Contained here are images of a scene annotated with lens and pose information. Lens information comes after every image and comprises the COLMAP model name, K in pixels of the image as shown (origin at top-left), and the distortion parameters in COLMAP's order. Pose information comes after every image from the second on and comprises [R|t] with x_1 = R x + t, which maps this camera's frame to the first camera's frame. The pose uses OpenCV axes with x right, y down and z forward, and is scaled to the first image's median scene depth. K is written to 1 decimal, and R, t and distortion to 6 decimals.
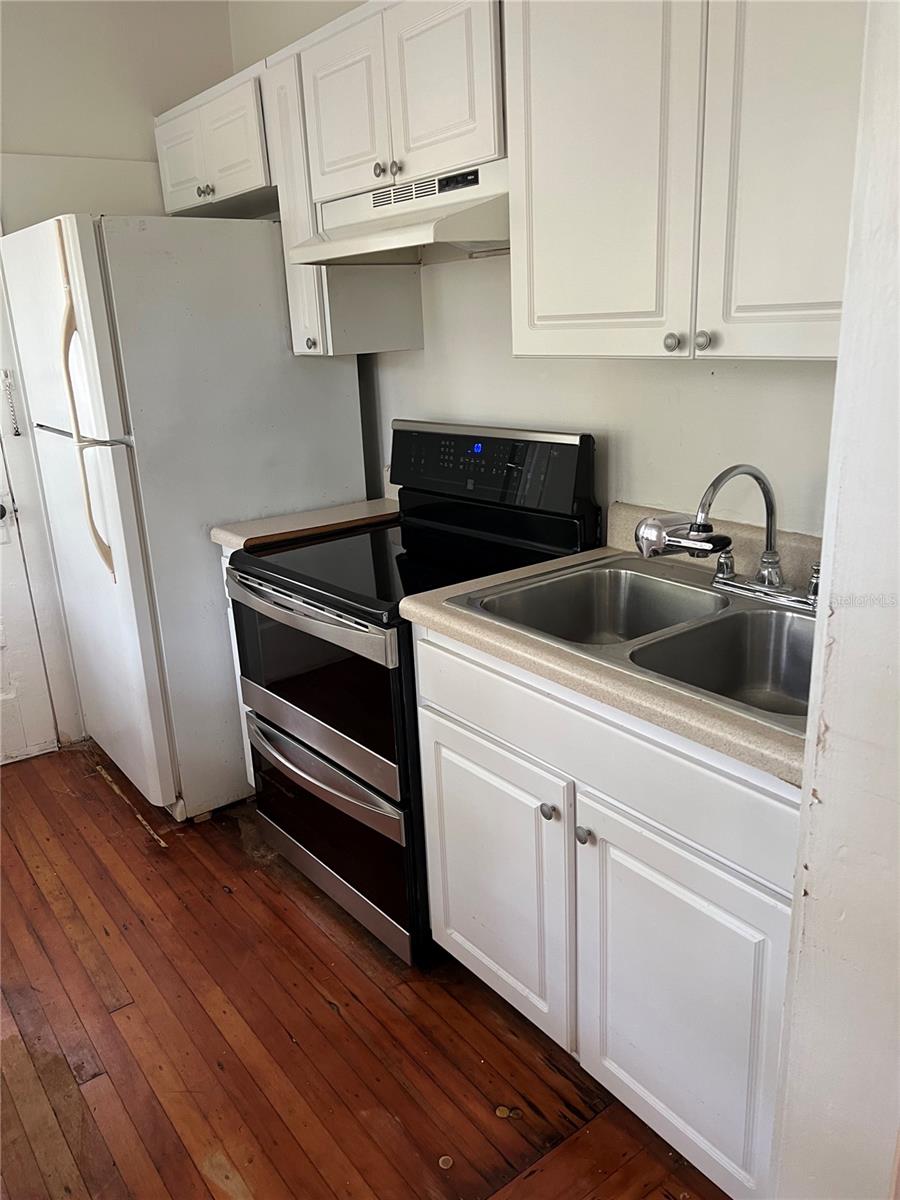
lens RADIAL K [[924.4, 0, 450.0], [0, 924.4, 600.0], [0, 0, 1]] dist [0.008515, 0.003754]
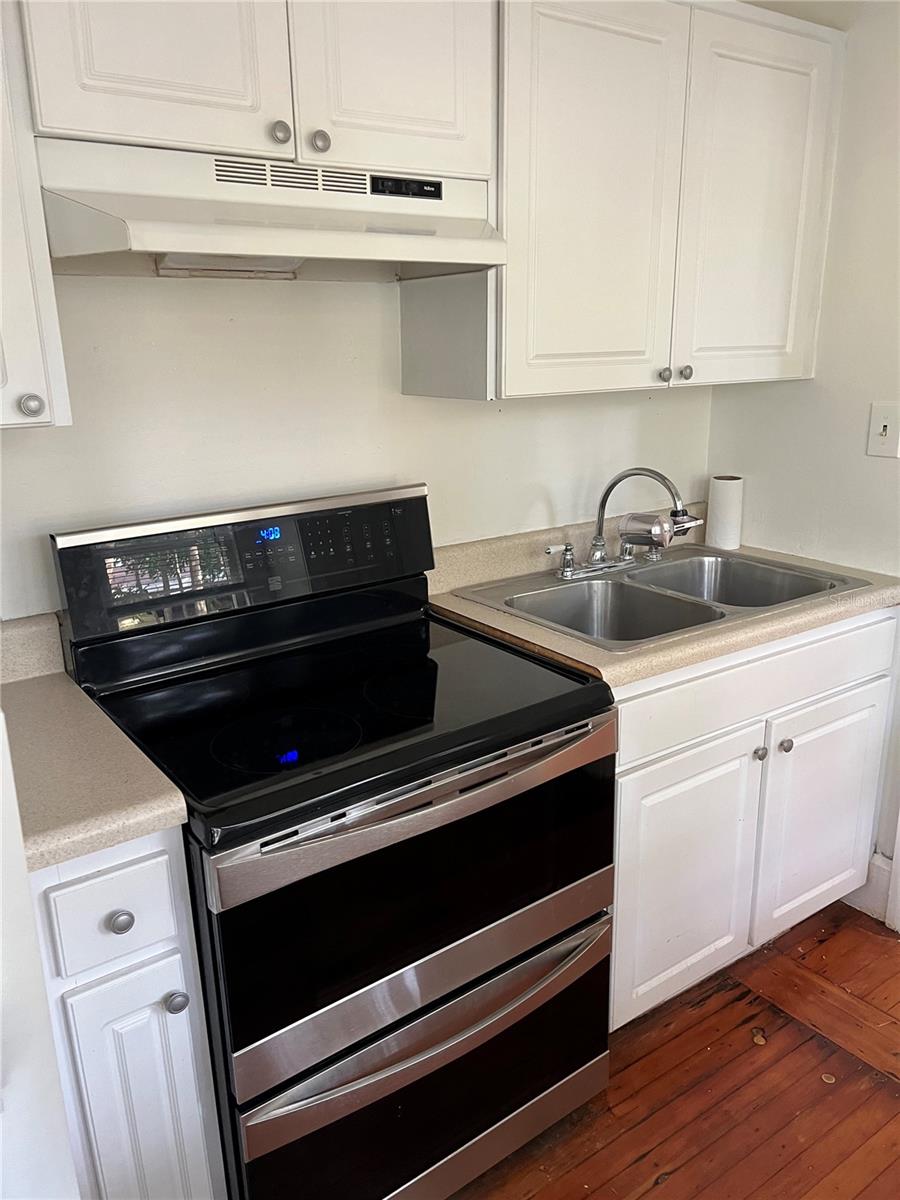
lens RADIAL K [[887.5, 0, 450.0], [0, 887.5, 600.0], [0, 0, 1]] dist [0.005793, -0.000472]
pose [[0.040307, -0.230701, 0.972190, -0.838494], [0.315971, 0.925993, 0.206638, -0.275184], [-0.947912, 0.298855, 0.110218, 1.009462]]
